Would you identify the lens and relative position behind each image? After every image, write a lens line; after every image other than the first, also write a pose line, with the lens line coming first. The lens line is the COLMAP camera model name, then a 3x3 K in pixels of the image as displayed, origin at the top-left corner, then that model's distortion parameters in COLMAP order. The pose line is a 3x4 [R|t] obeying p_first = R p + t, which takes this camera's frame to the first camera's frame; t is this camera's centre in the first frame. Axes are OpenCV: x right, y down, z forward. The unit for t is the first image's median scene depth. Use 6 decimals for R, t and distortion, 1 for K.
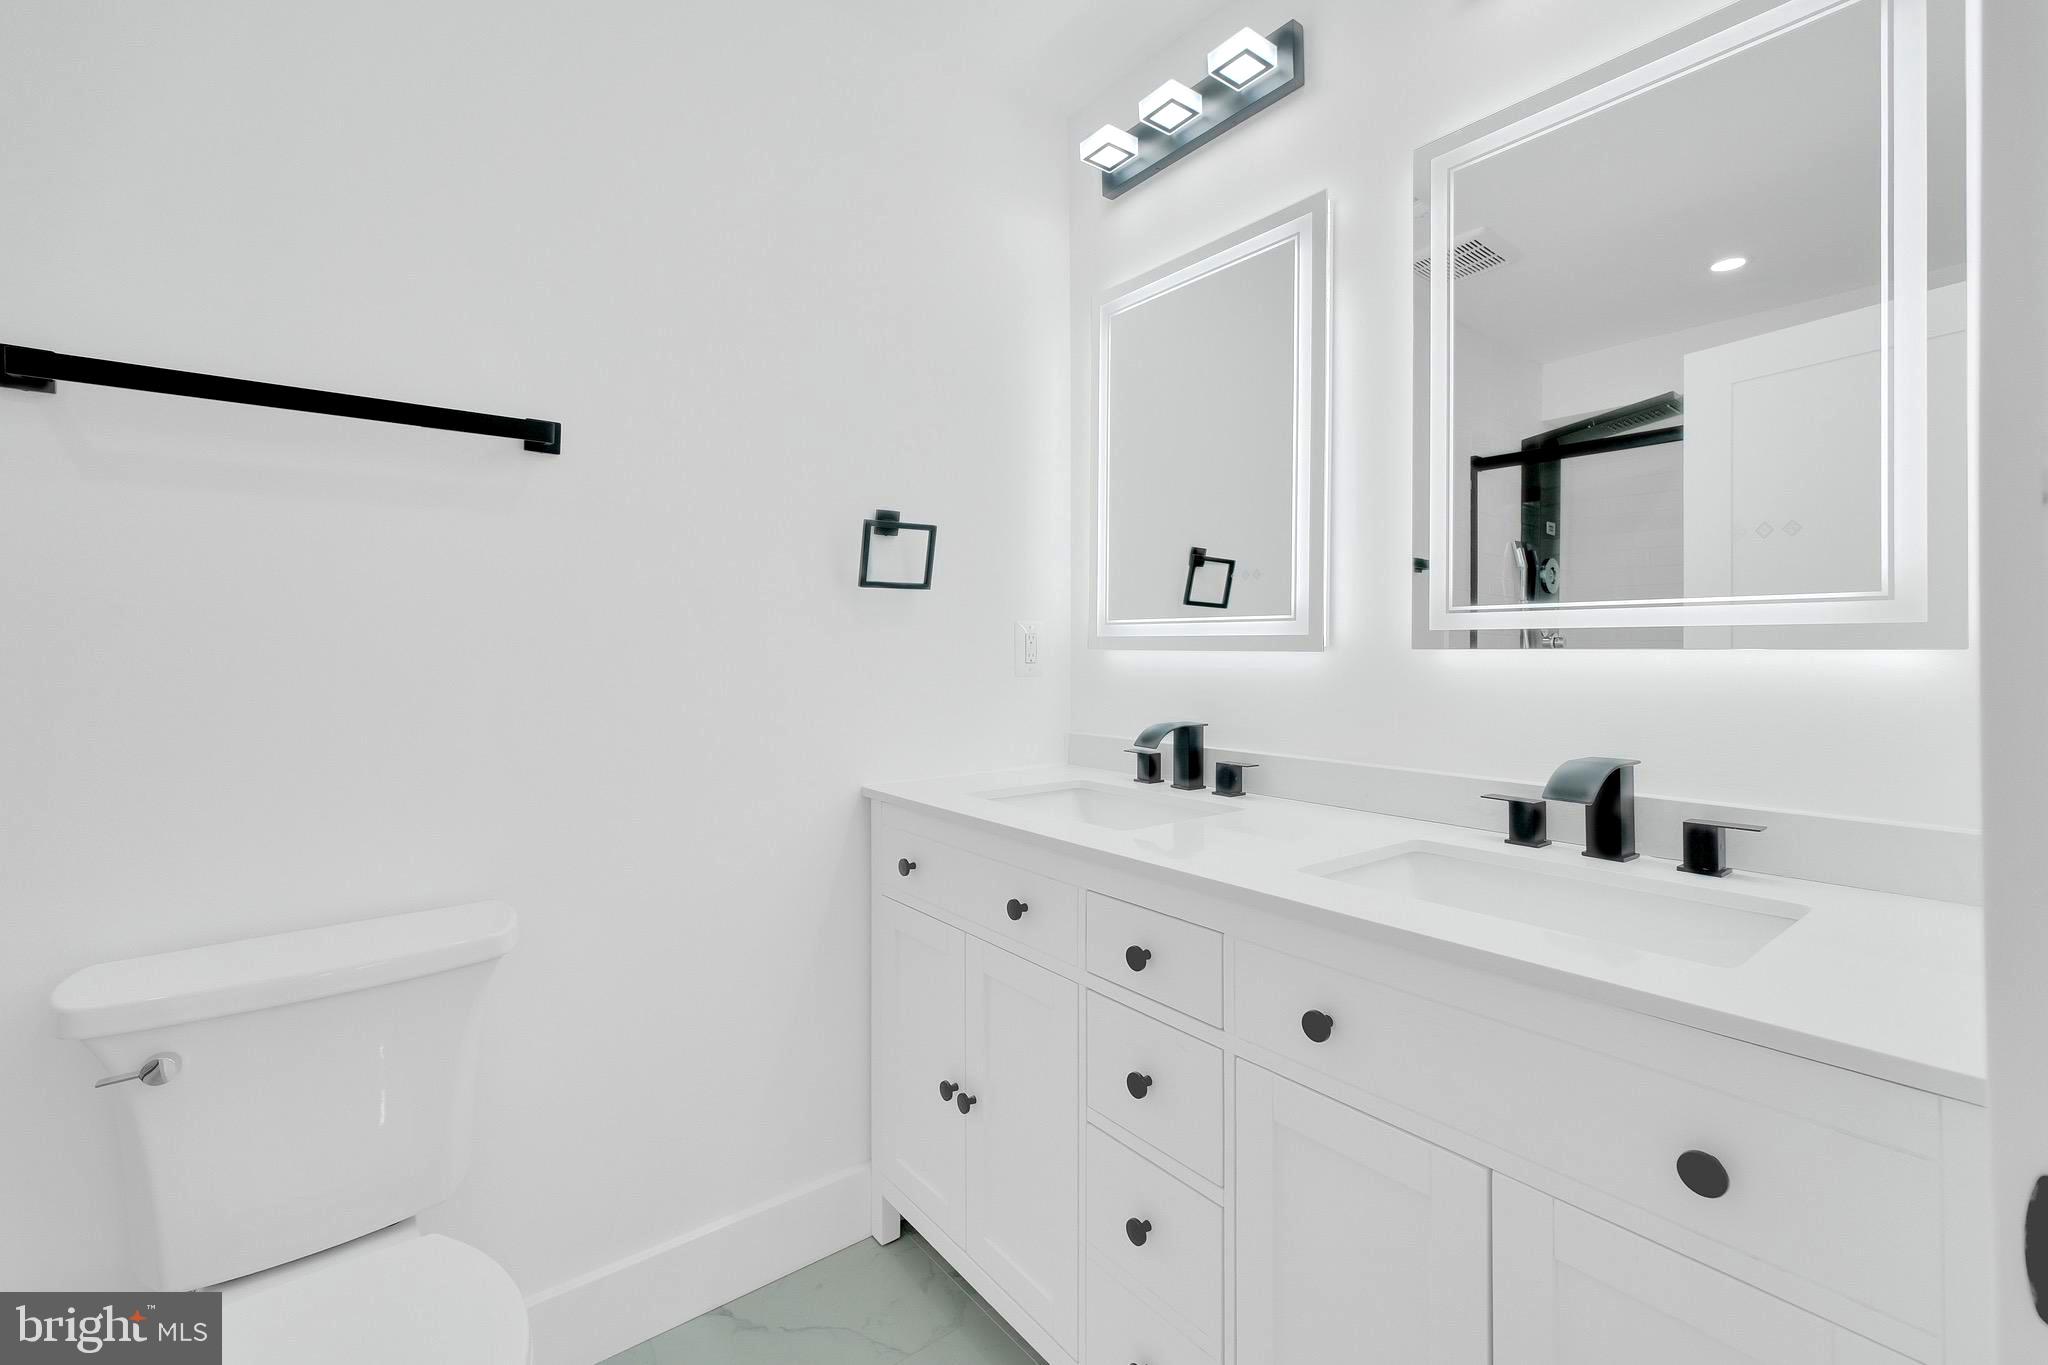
lens RADIAL K [[859.9, 0, 1035.2], [0, 859.9, 642.8], [0, 0, 1]] dist [0.001142, -0.000017]
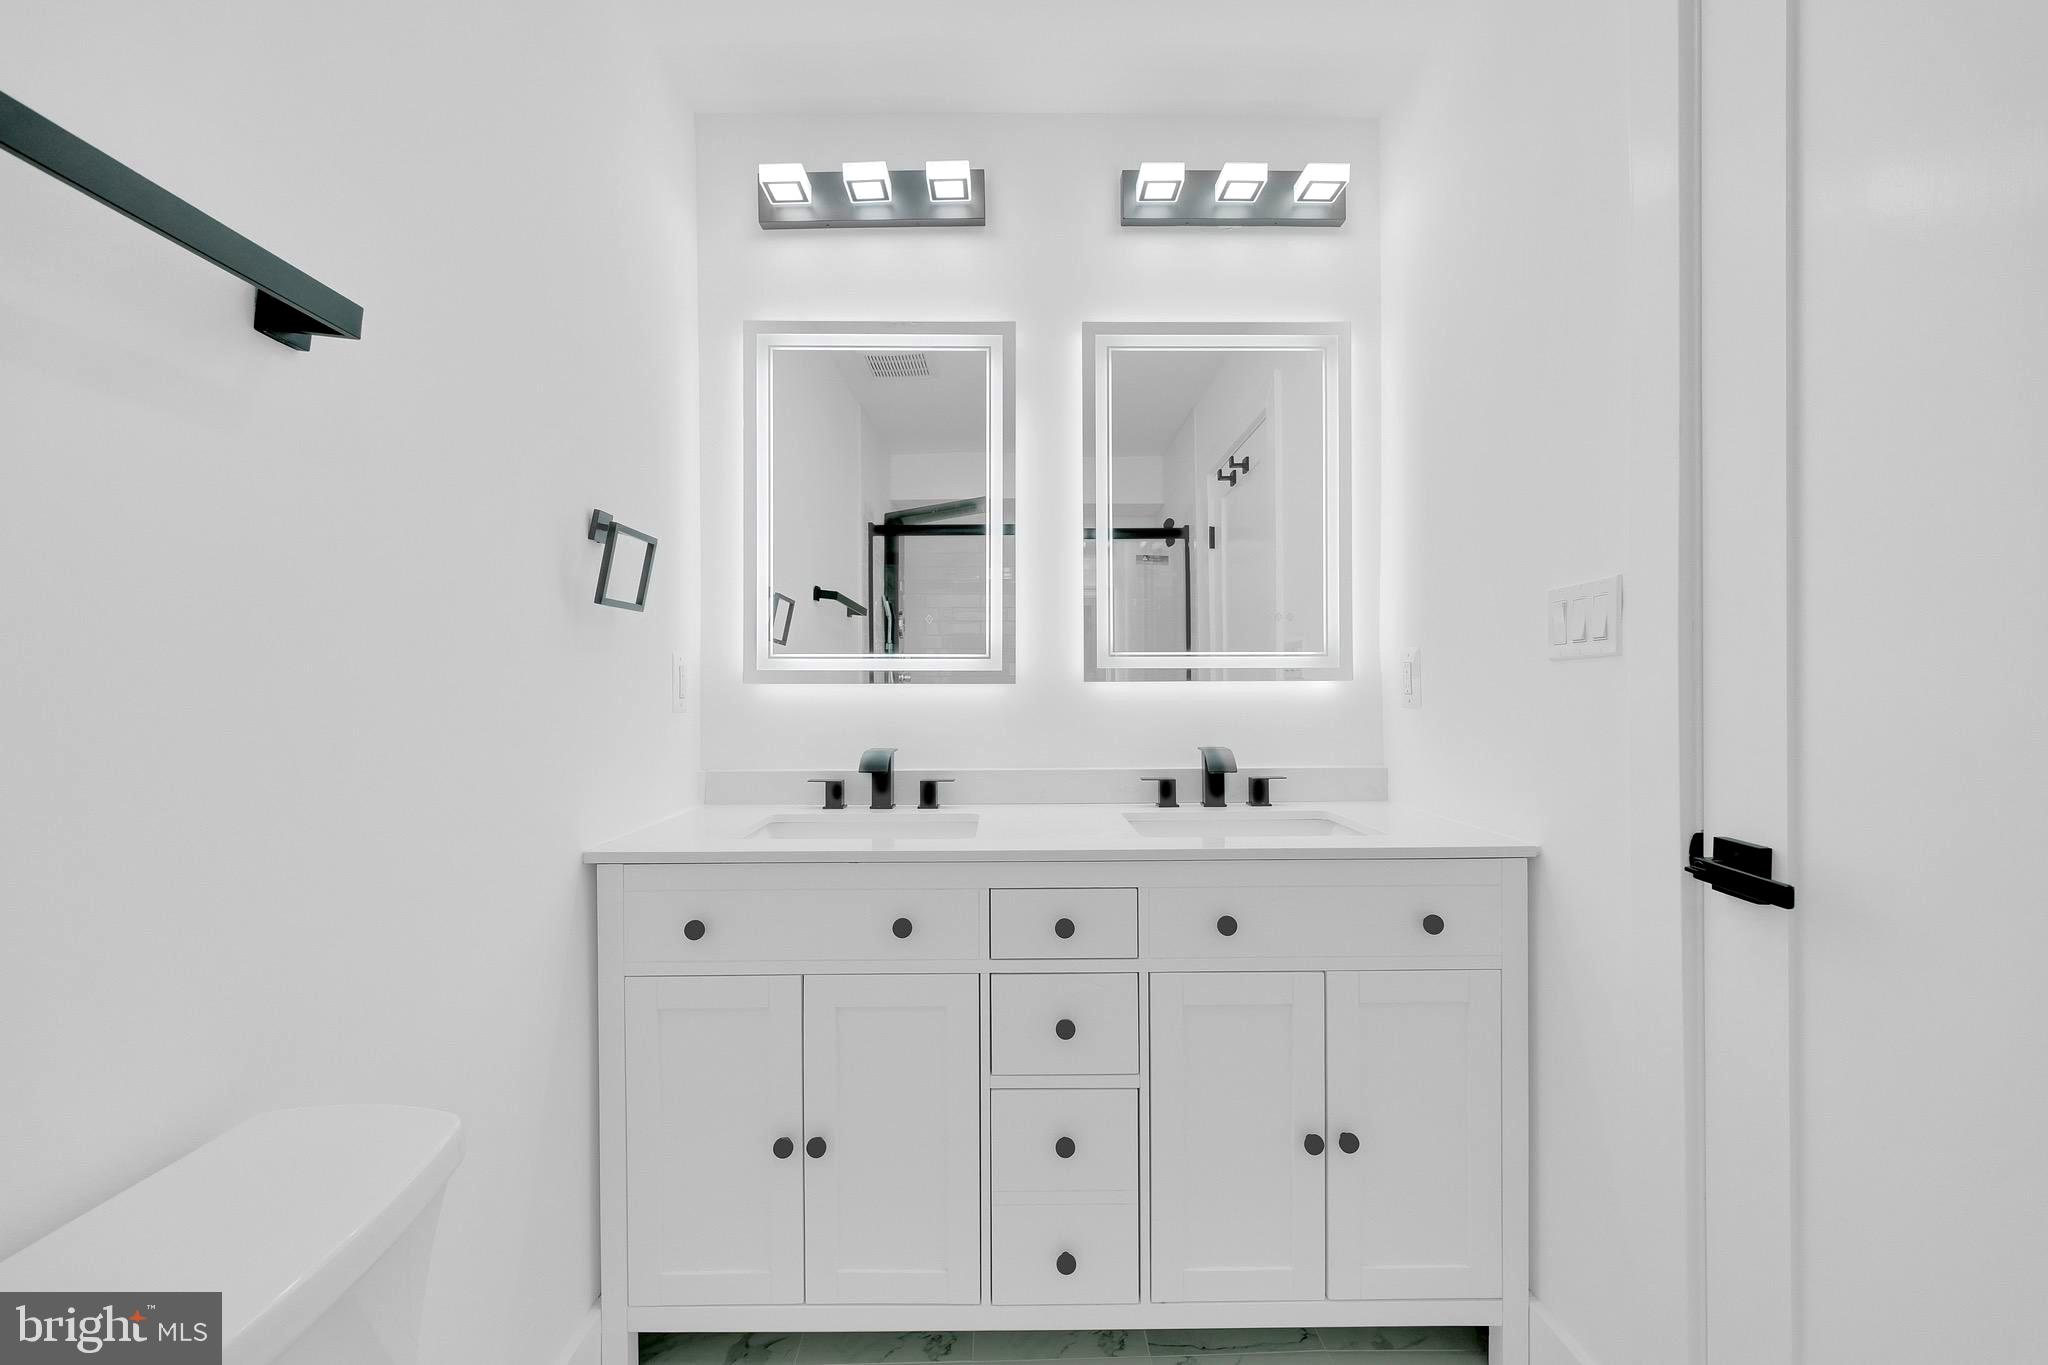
lens RADIAL K [[843.2, 0, 1024.0], [0, 843.2, 682.5], [0, 0, 1]] dist [0.027996, 0.000000]
pose [[0.621242, 0.001538, 0.783617, -0.629319], [-0.003826, 0.999992, 0.001070, 0.006945], [-0.783609, -0.003663, 0.621243, 0.201654]]
